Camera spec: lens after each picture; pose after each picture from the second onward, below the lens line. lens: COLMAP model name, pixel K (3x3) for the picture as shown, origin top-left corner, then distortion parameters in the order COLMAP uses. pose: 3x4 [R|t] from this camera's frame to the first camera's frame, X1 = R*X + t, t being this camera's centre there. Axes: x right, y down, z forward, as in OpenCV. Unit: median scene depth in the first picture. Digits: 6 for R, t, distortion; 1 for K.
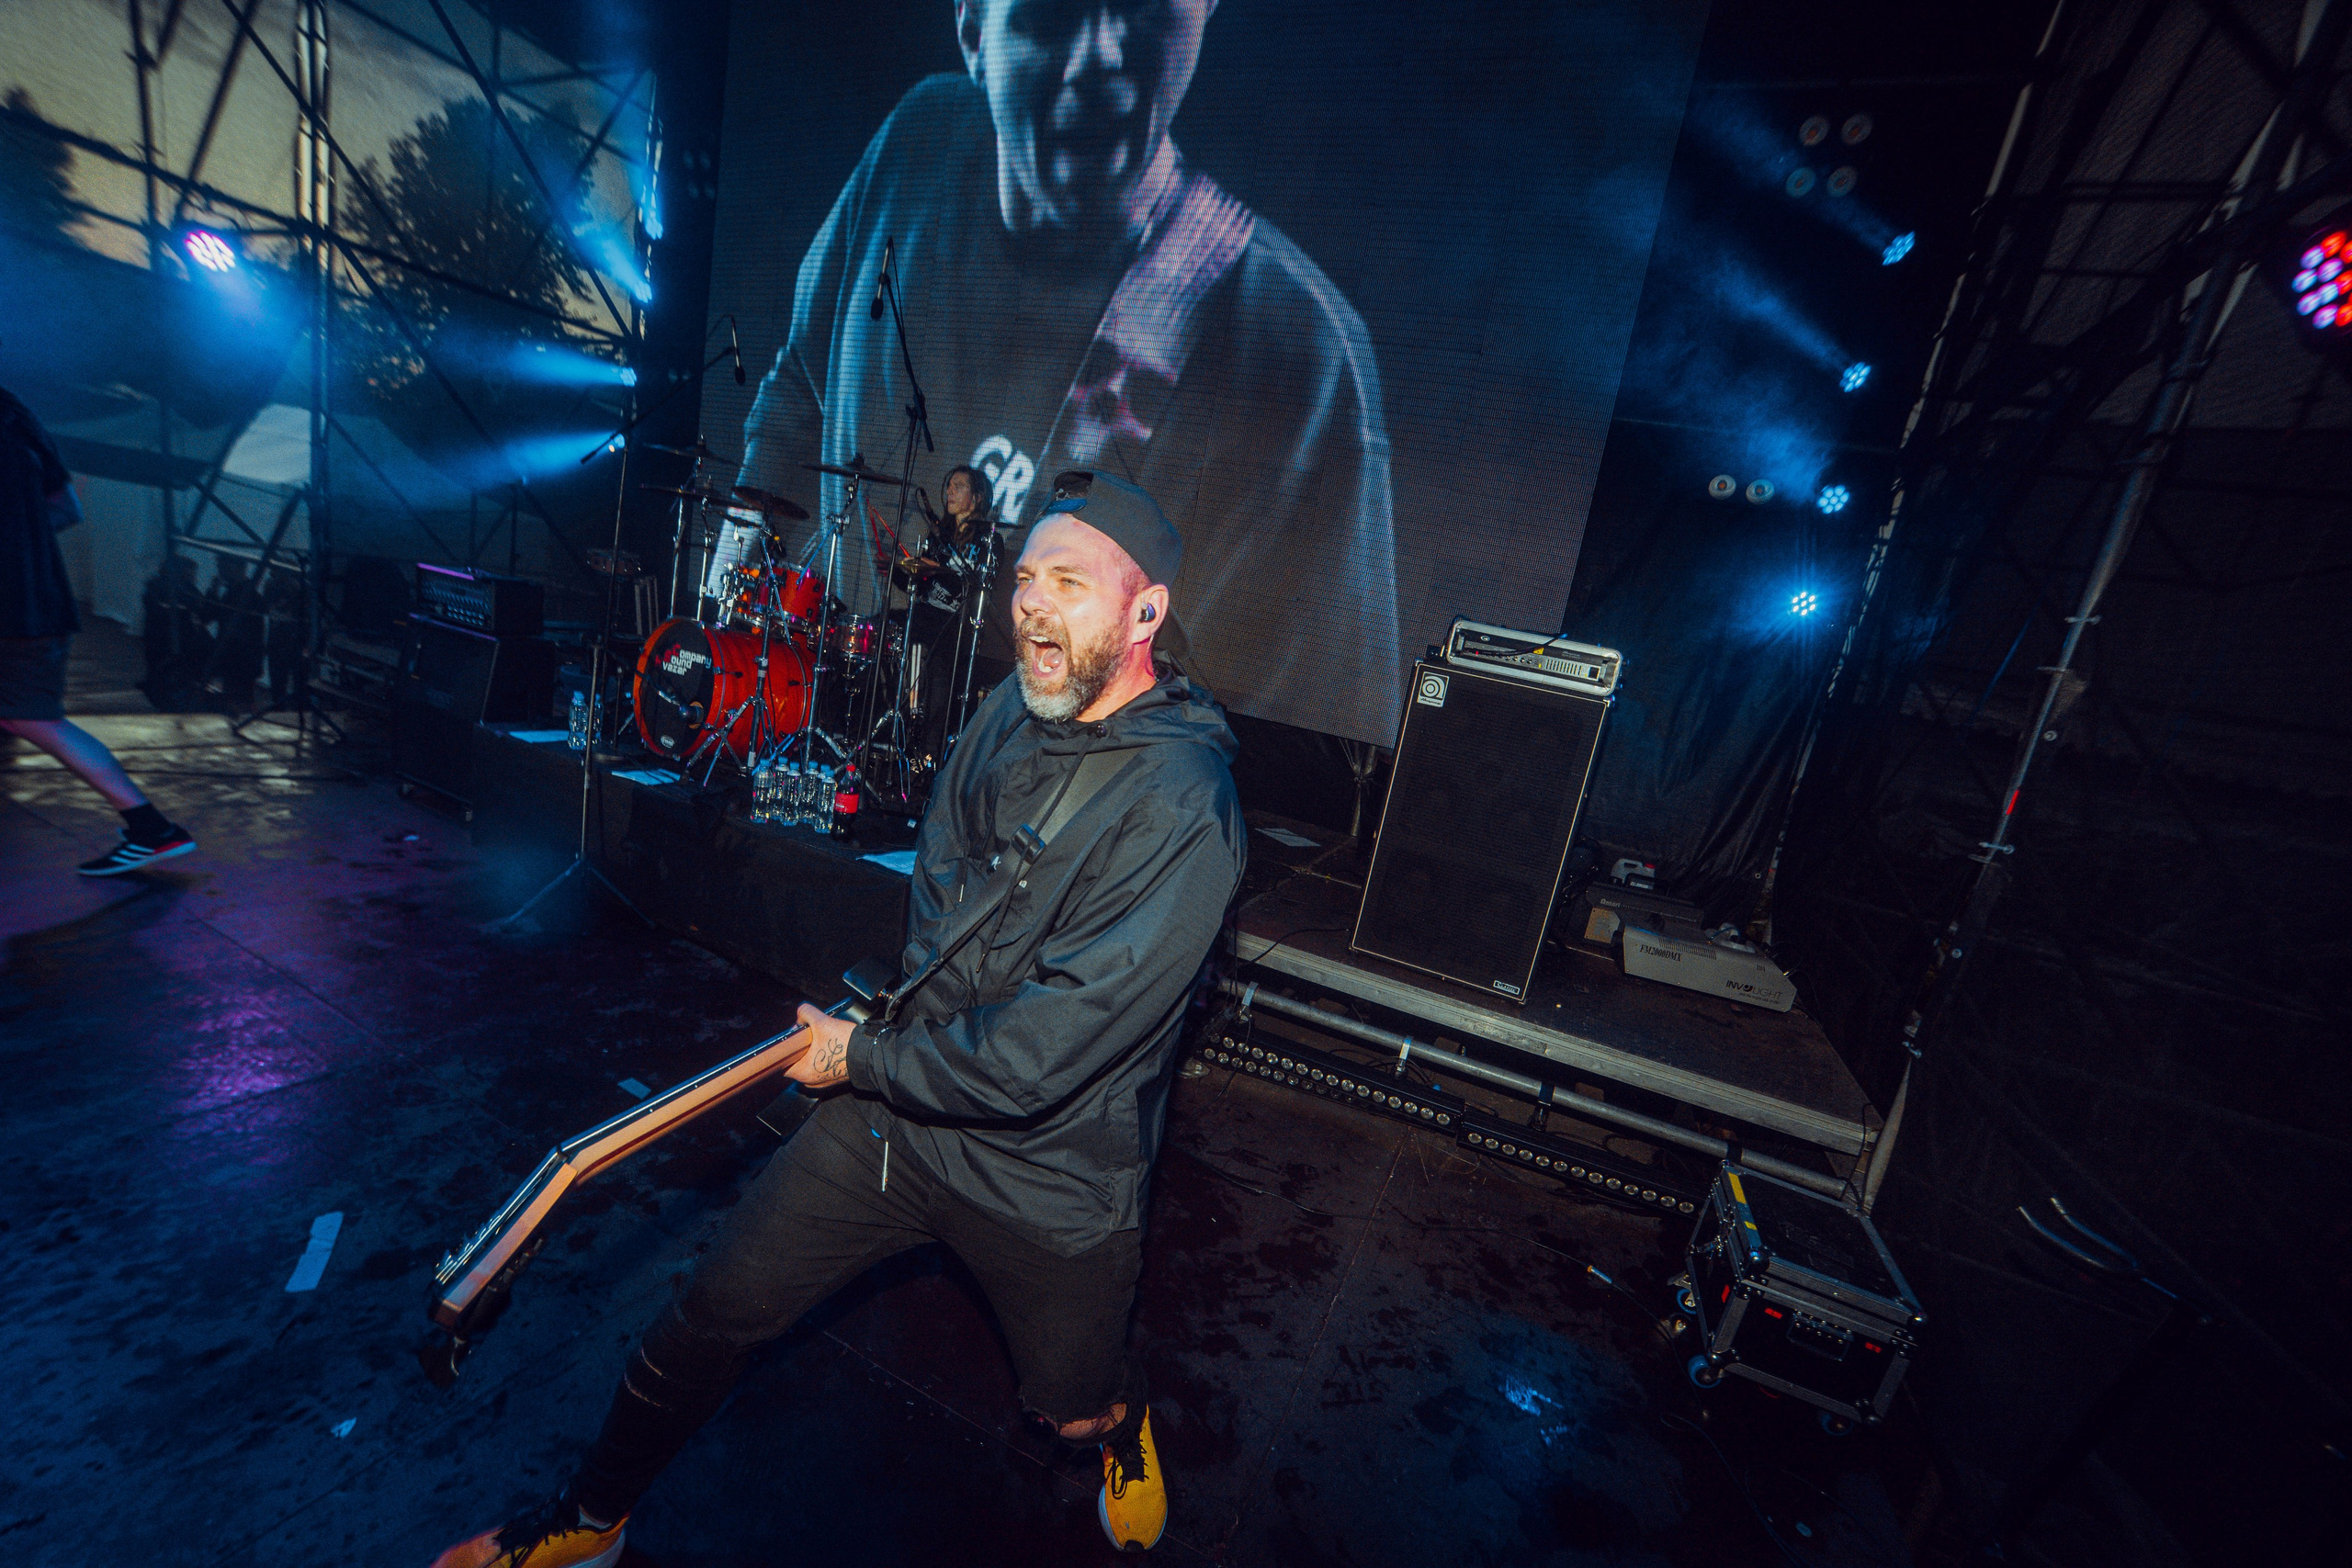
lens RADIAL K [[952.5, 0, 1156.5], [0, 952.5, 820.5], [0, 0, 1]] dist [-0.091100, 0.030855]
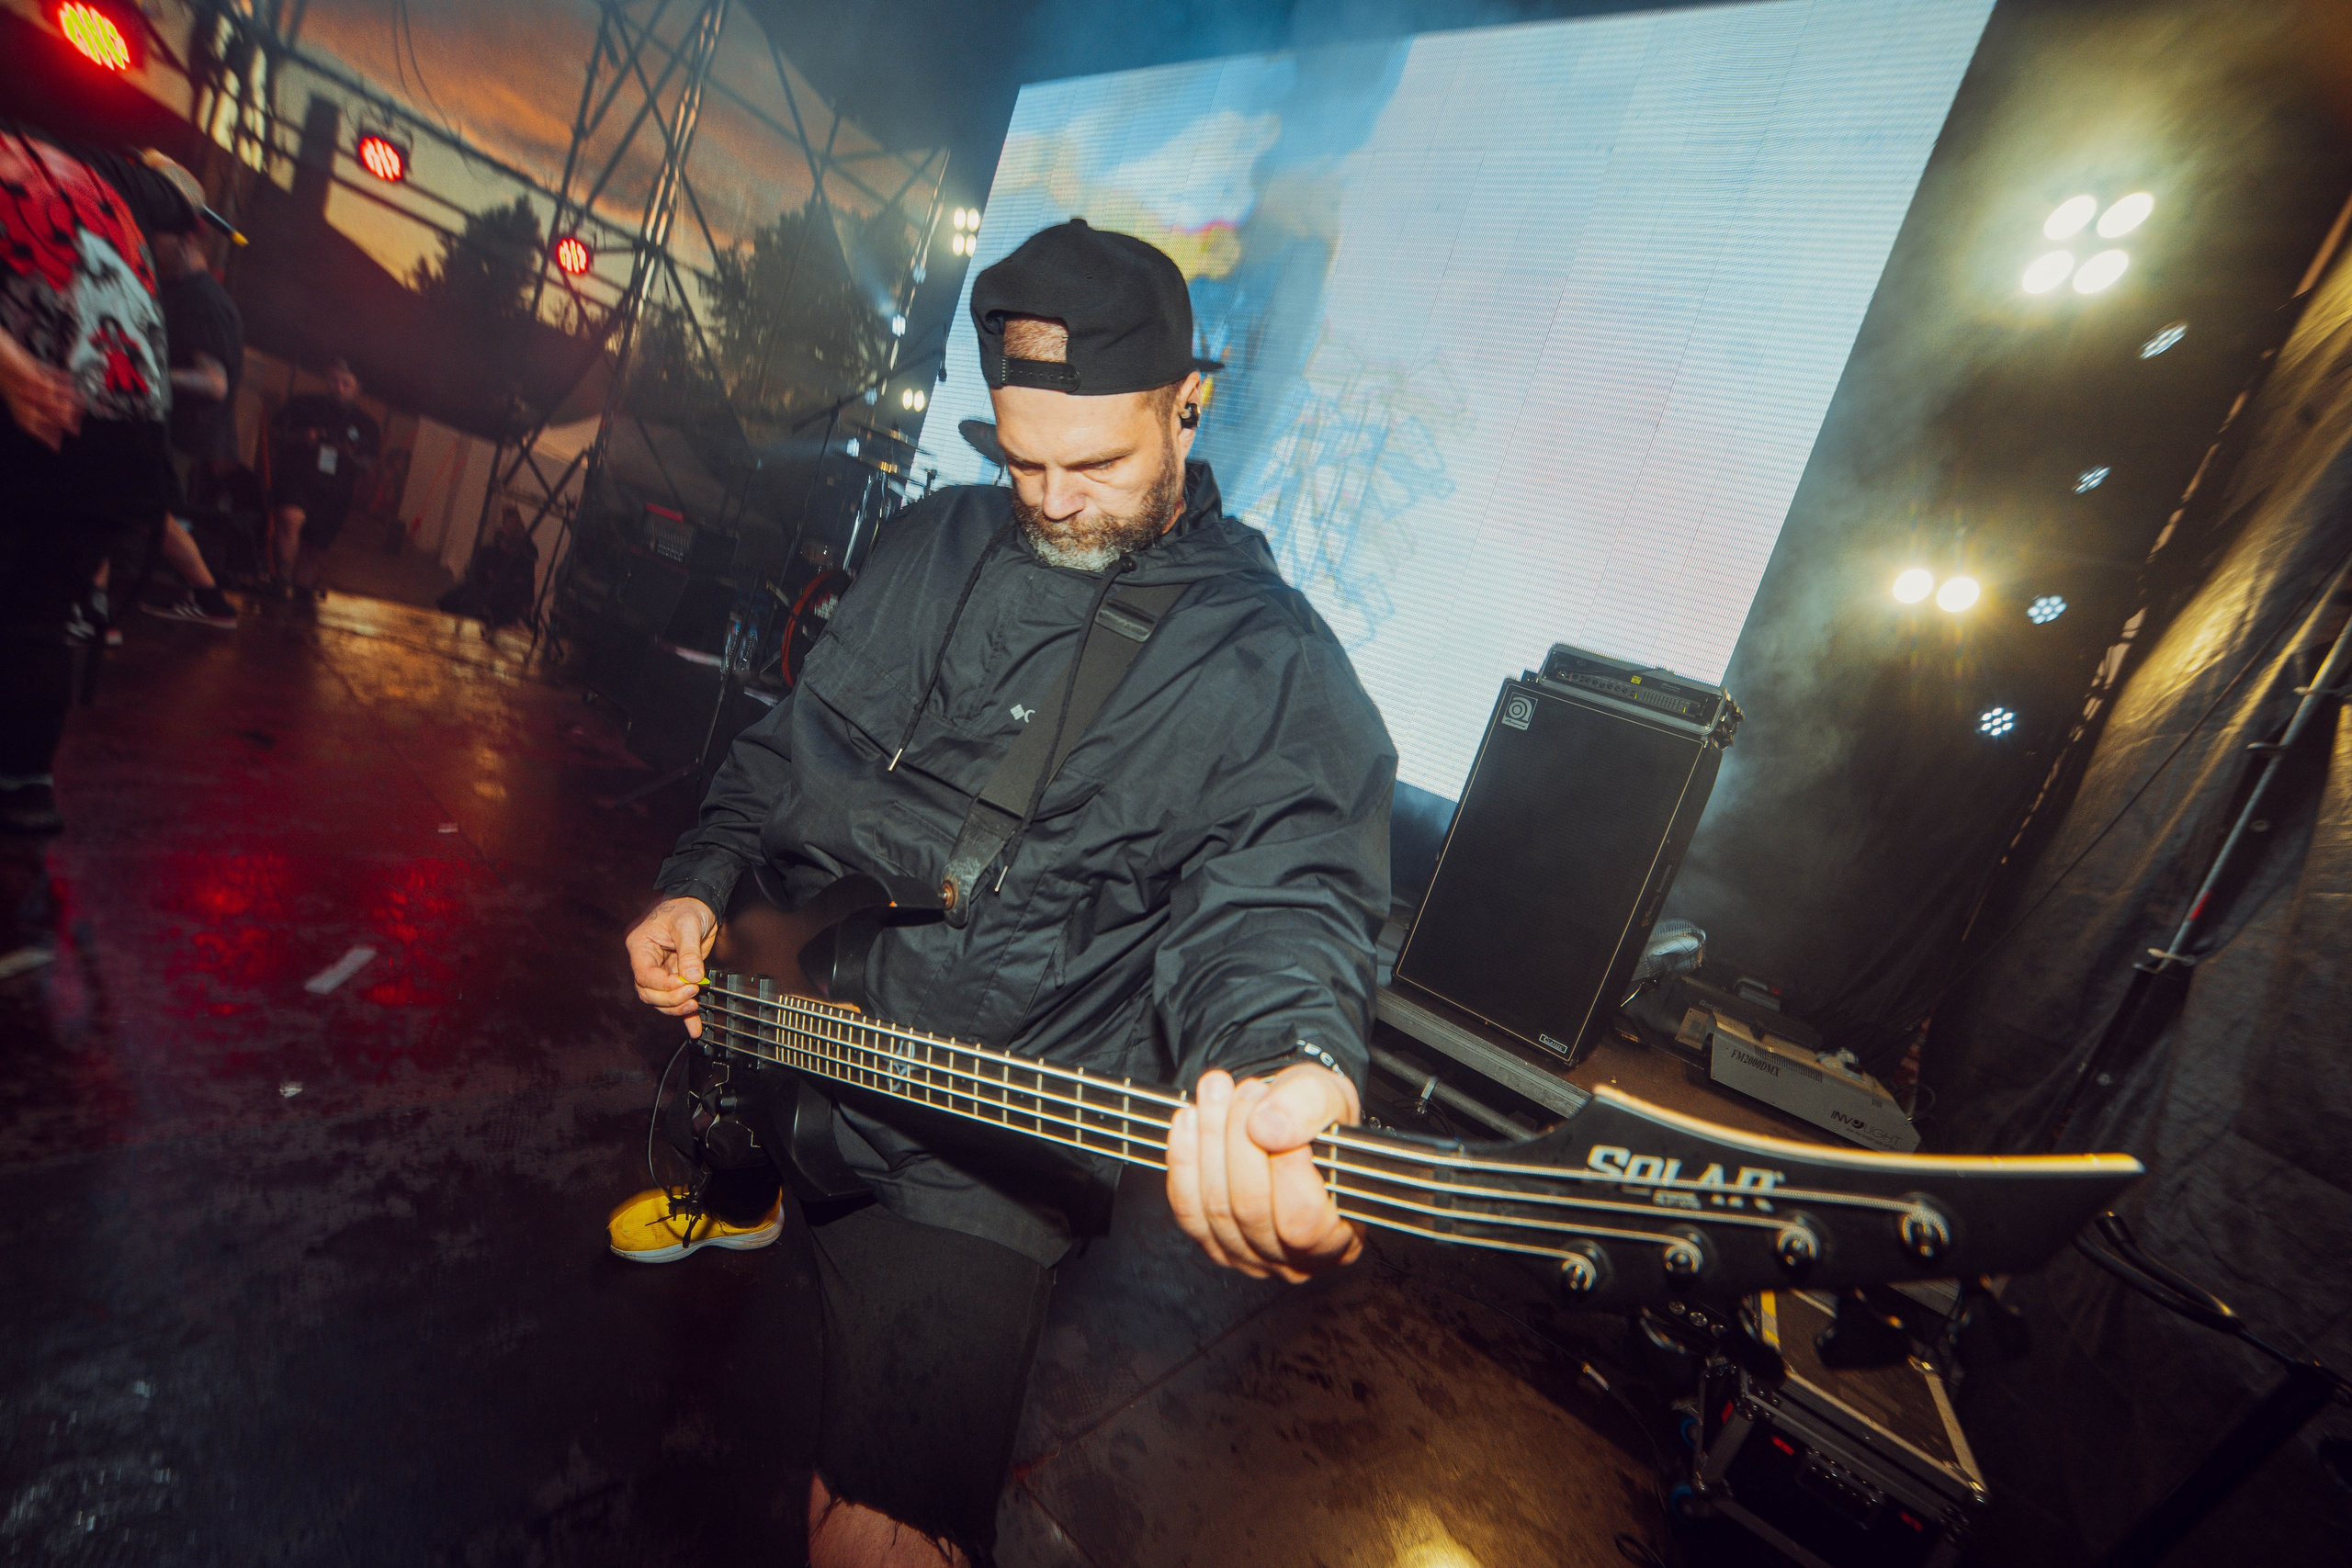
lens RADIAL K [[945.9, 0, 1126.7], [0, 945.9, 786.9], [0, 0, 1]] dist [-0.089009, 0.029251]
pose [[0.964930, 0.173209, -0.197255, 0.089334], [-0.195319, 0.975766, -0.098644, 0.085207], [0.175389, 0.133712, 0.975377, 0.022961]]
